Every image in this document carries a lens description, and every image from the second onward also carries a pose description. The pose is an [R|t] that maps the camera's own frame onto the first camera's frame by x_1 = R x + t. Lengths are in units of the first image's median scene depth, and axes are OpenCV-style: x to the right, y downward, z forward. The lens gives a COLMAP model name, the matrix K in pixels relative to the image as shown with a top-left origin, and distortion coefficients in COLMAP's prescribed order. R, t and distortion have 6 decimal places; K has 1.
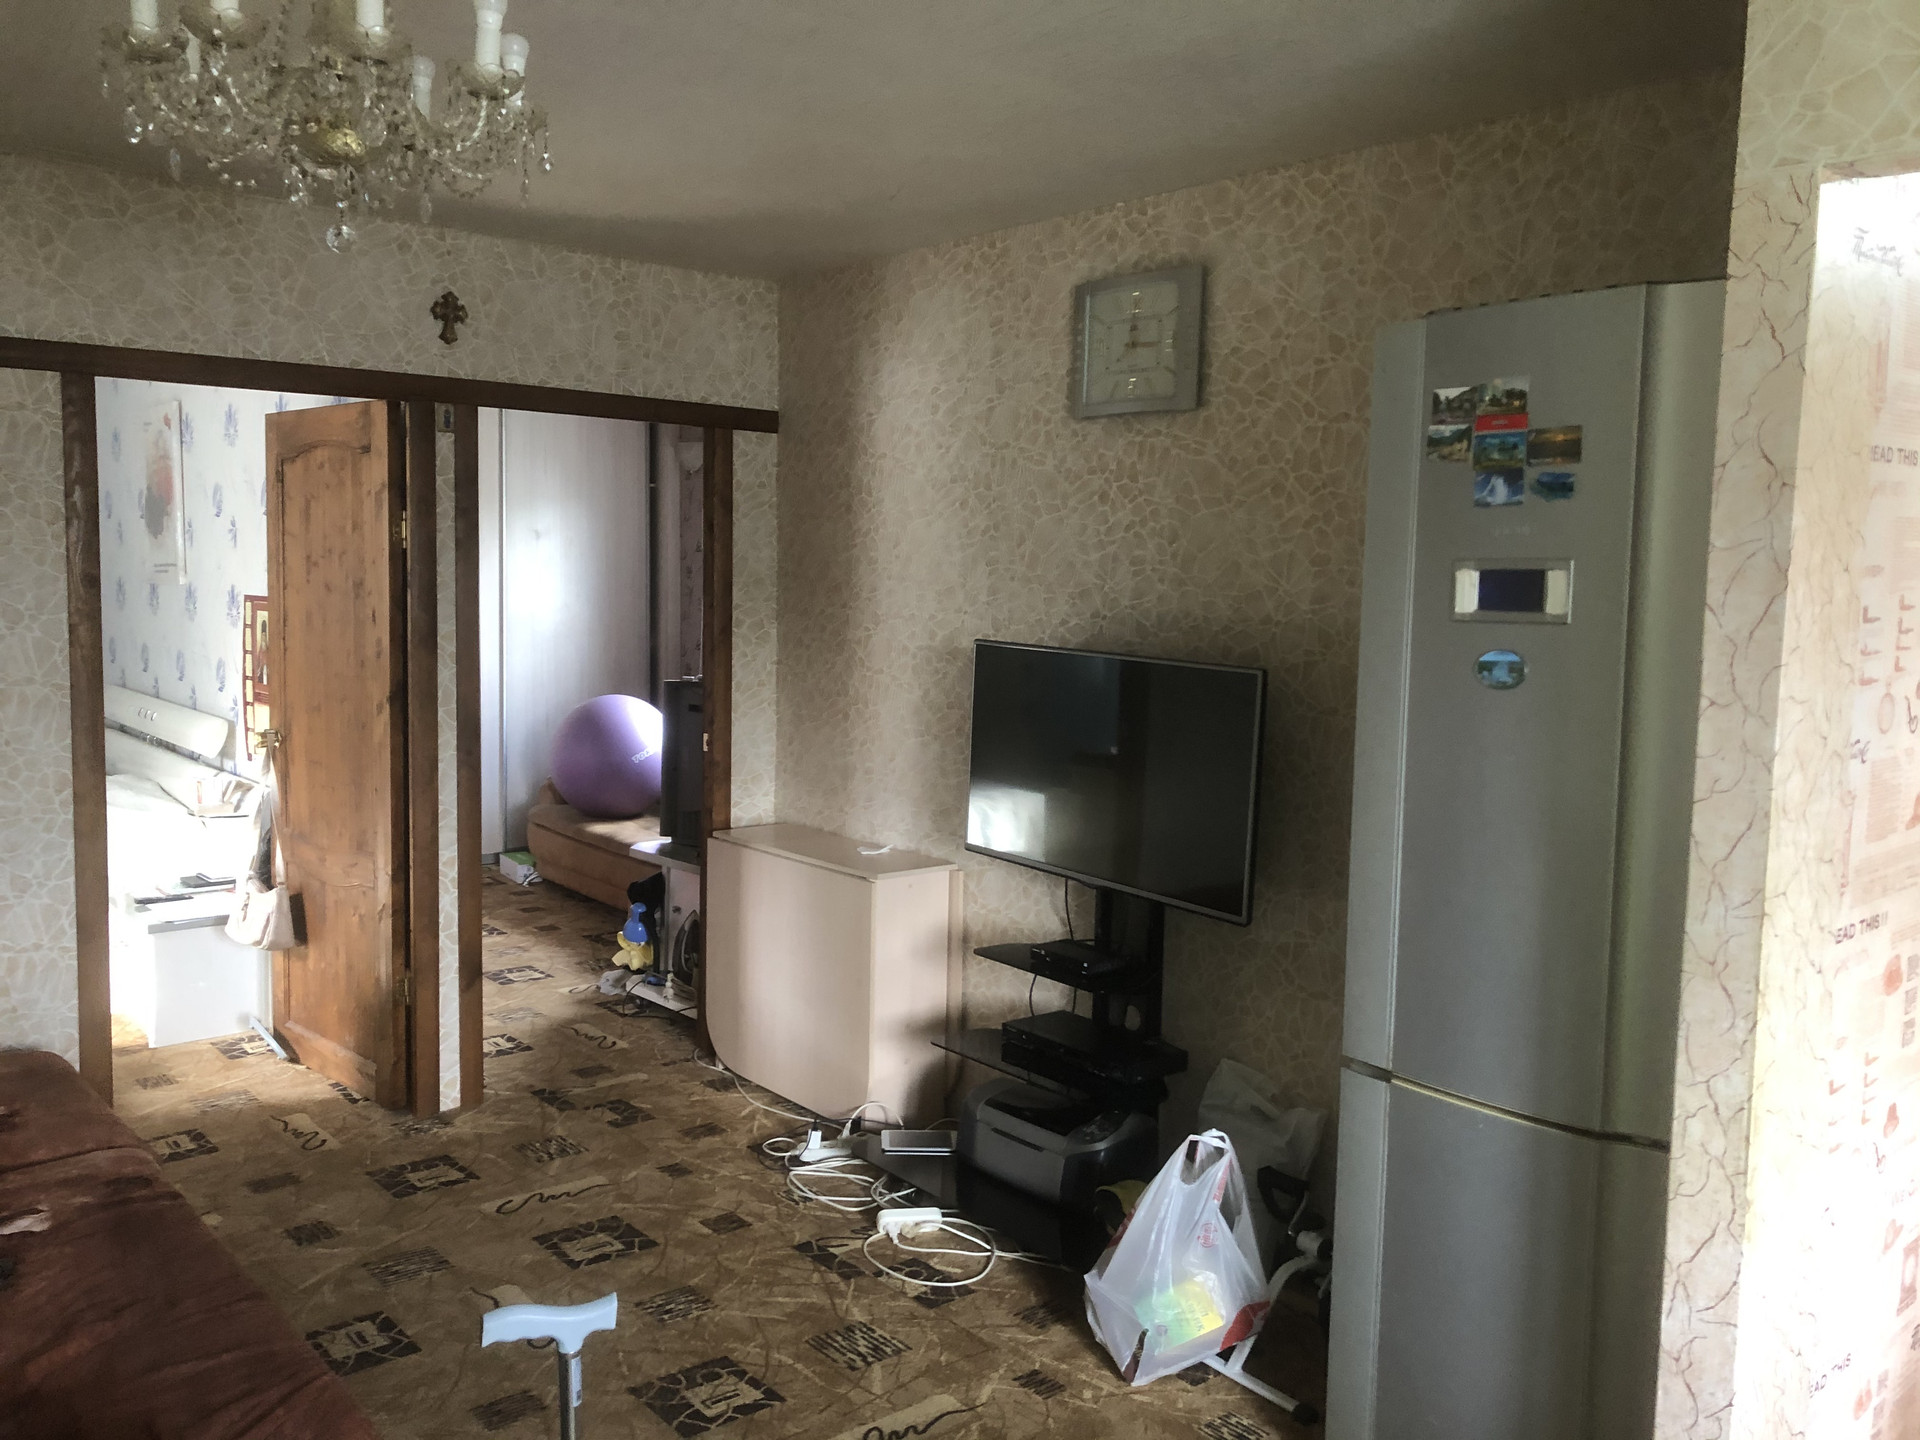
lens RADIAL K [[1612.3, 0, 925.5], [0, 1612.3, 714.0], [0, 0, 1]] dist [0.040483, -0.037987]
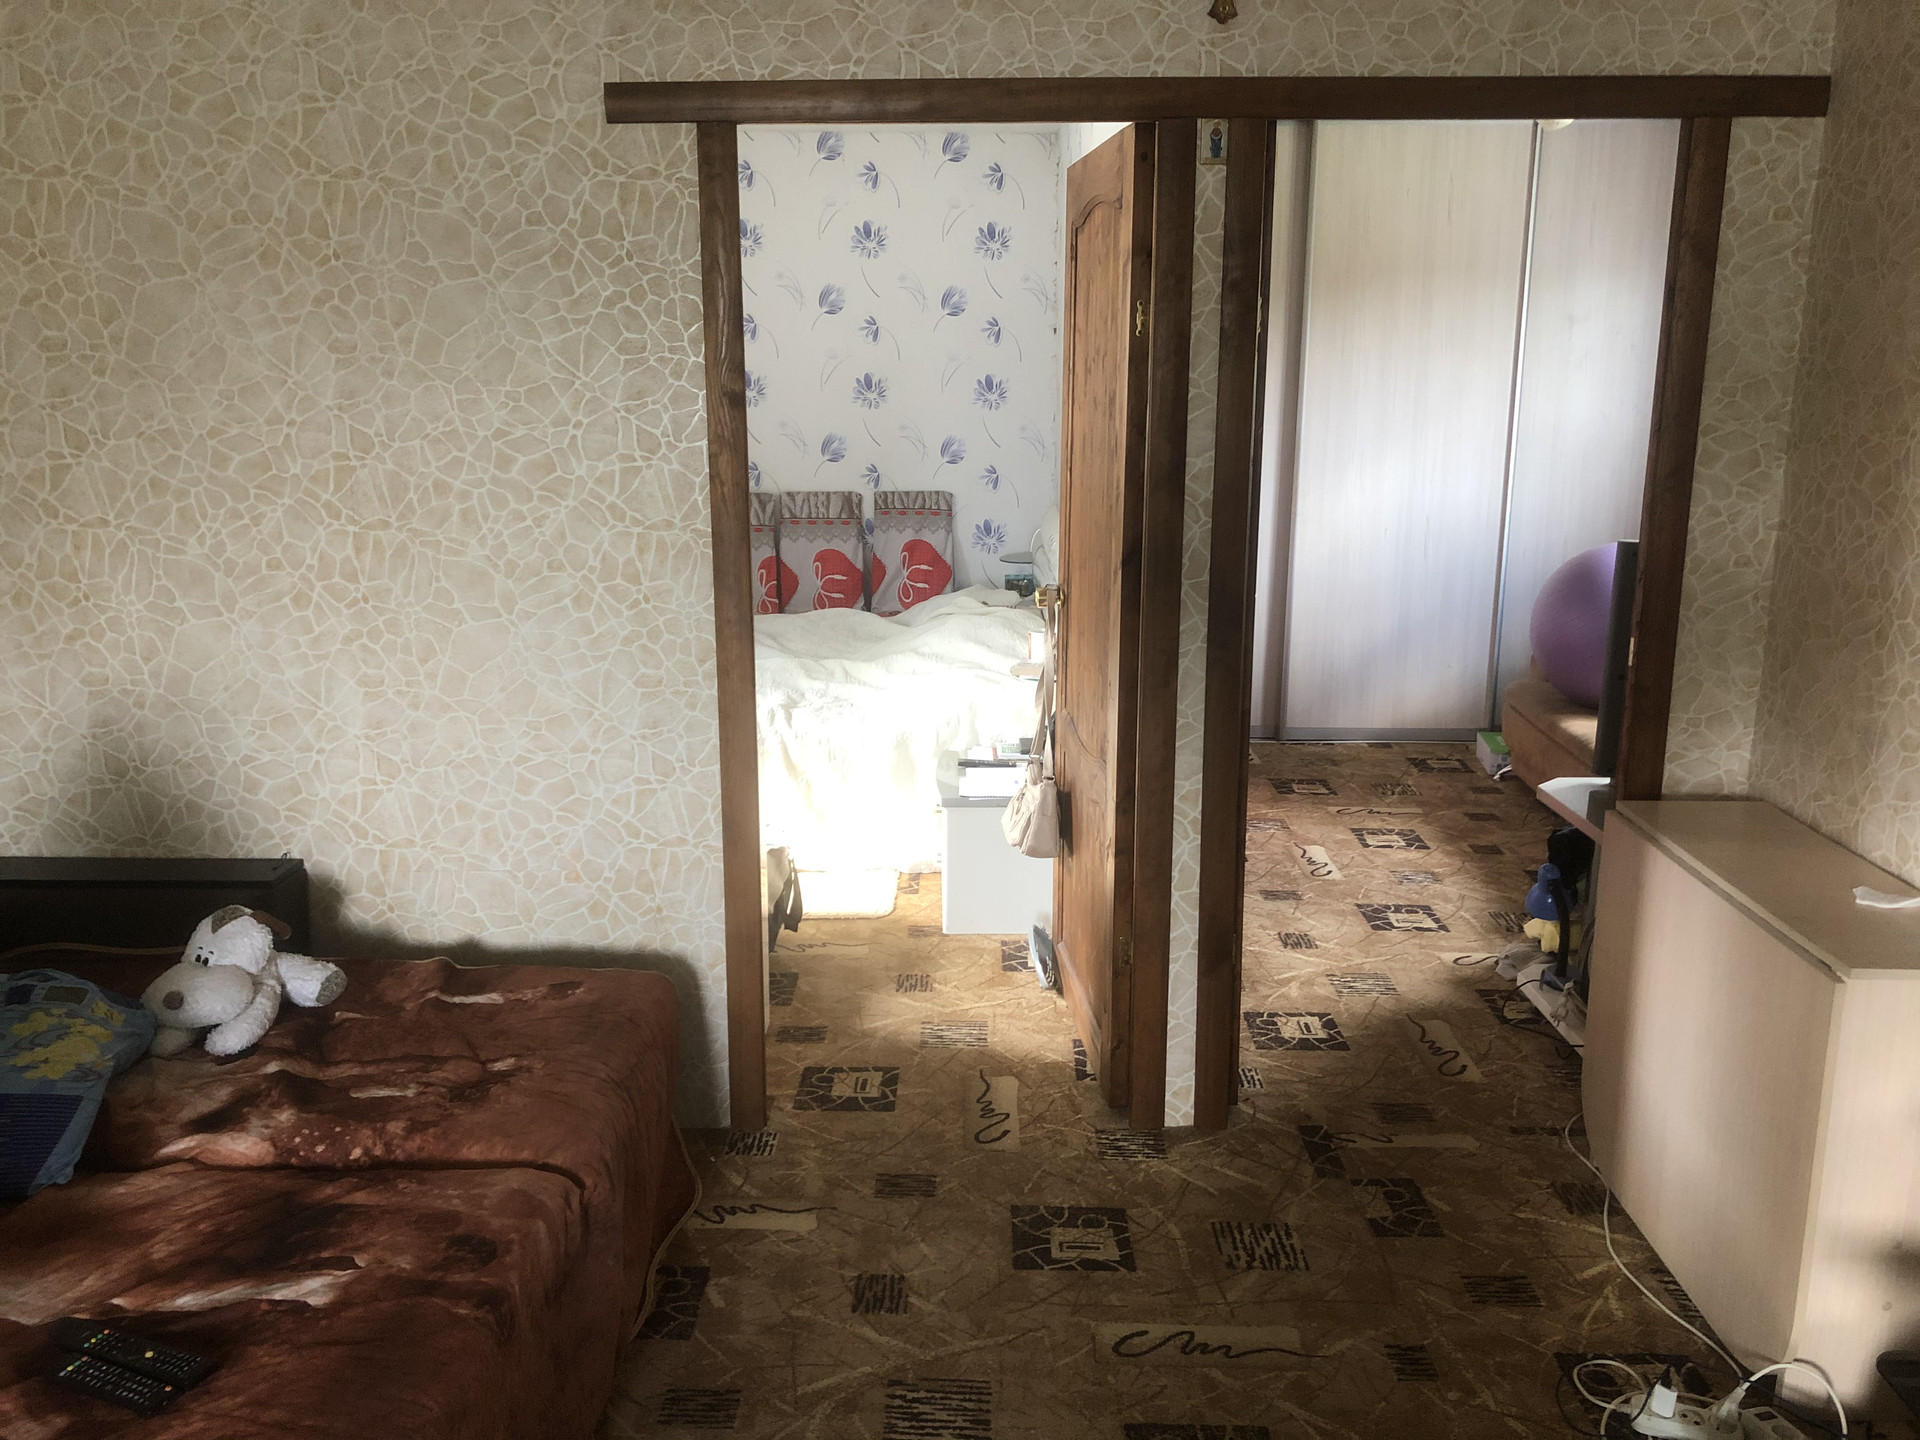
lens RADIAL K [[1612.3, 0, 925.5], [0, 1612.3, 714.0], [0, 0, 1]] dist [0.040483, -0.037987]
pose [[0.760790, 0.123677, -0.637104, 0.063388], [-0.042832, 0.989102, 0.140861, -0.039109], [0.647583, -0.079877, 0.757797, 0.395108]]
